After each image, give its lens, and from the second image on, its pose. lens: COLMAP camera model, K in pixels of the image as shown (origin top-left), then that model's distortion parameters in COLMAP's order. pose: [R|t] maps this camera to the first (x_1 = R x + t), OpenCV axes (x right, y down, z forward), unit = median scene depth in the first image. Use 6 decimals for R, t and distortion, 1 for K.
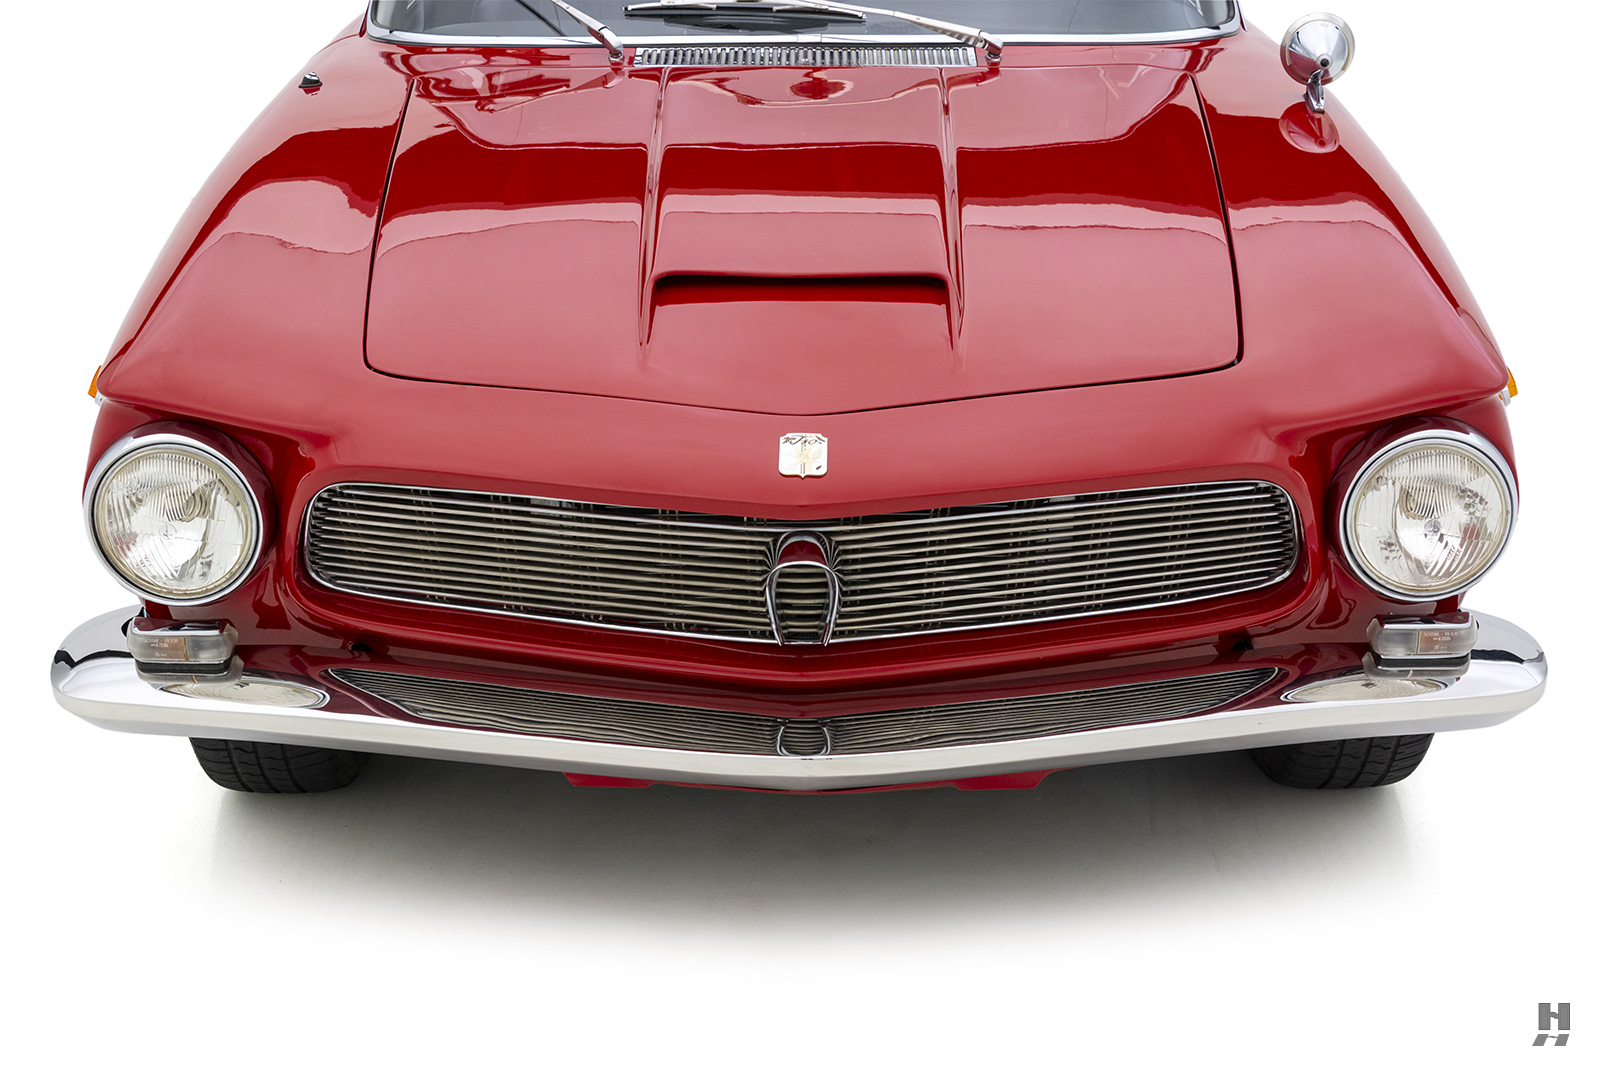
lens RADIAL K [[2299.9, 0, 807.6], [0, 2299.9, 537.4], [0, 0, 1]] dist [-0.017907, 0.000000]
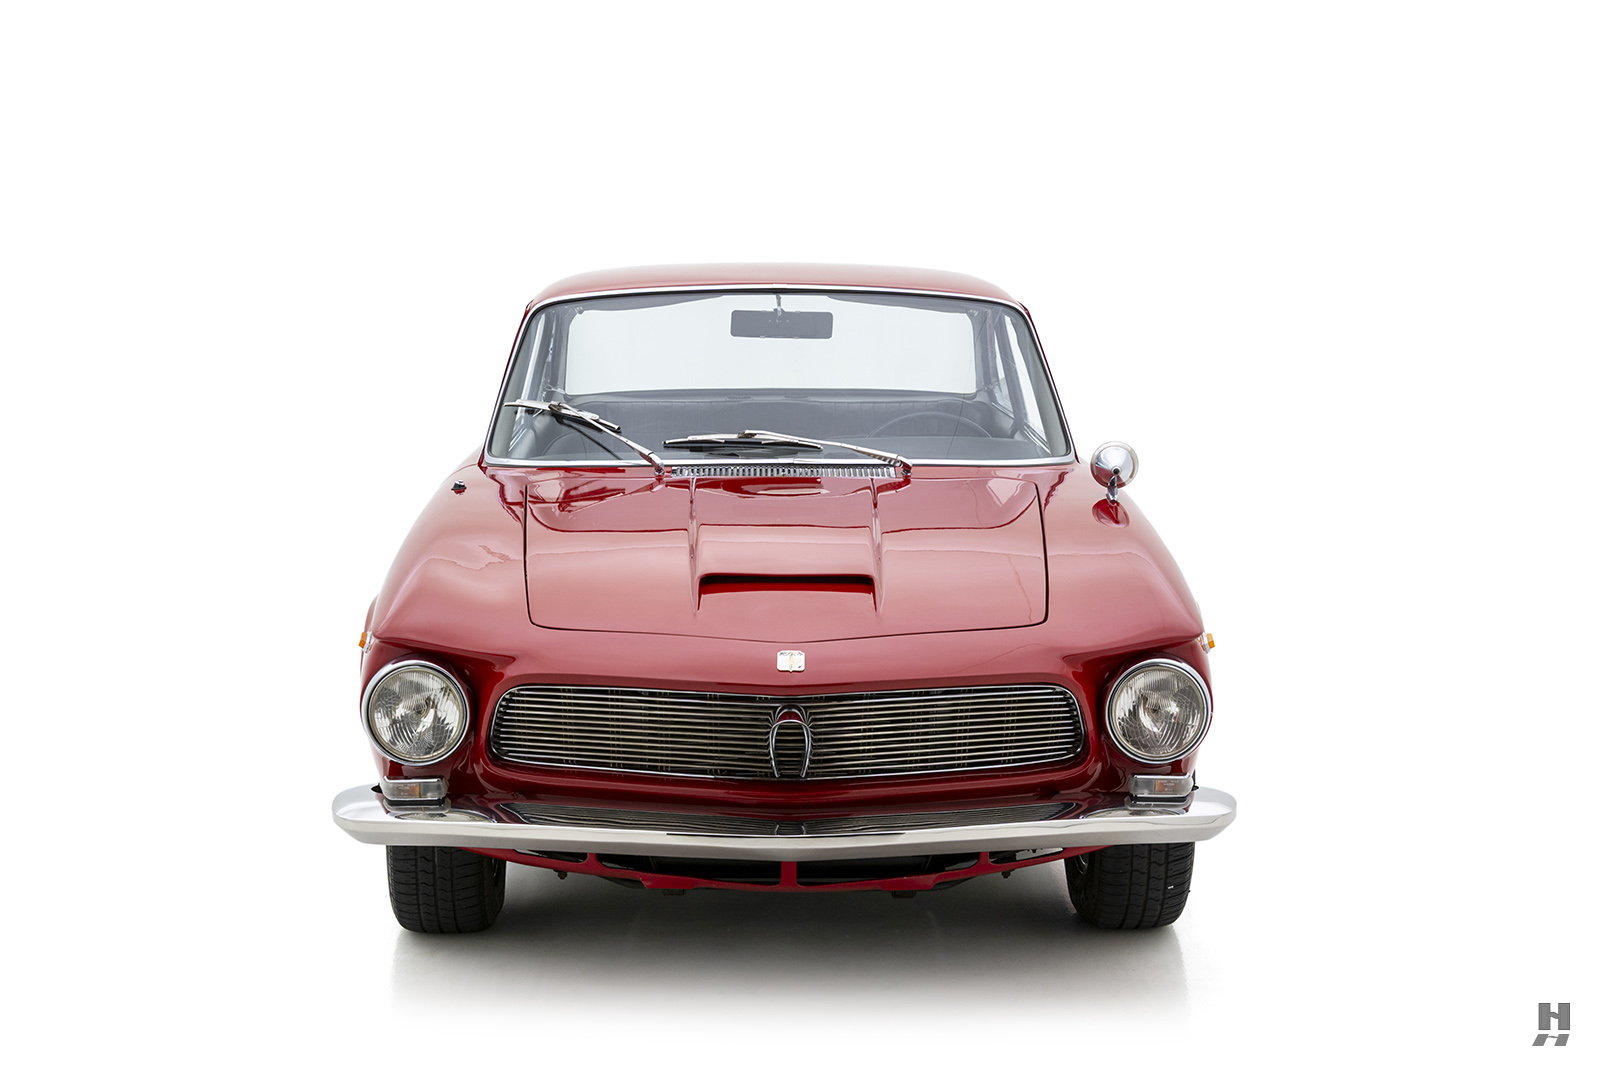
lens RADIAL K [[2299.9, 0, 797.4], [0, 2299.9, 531.2], [0, 0, 1]] dist [-0.017907, 0.000000]
pose [[0.999848, 0.002502, 0.017279, -0.025148], [0.001385, 0.975197, -0.221334, 0.234123], [-0.017404, 0.221324, 0.975045, -0.671657]]
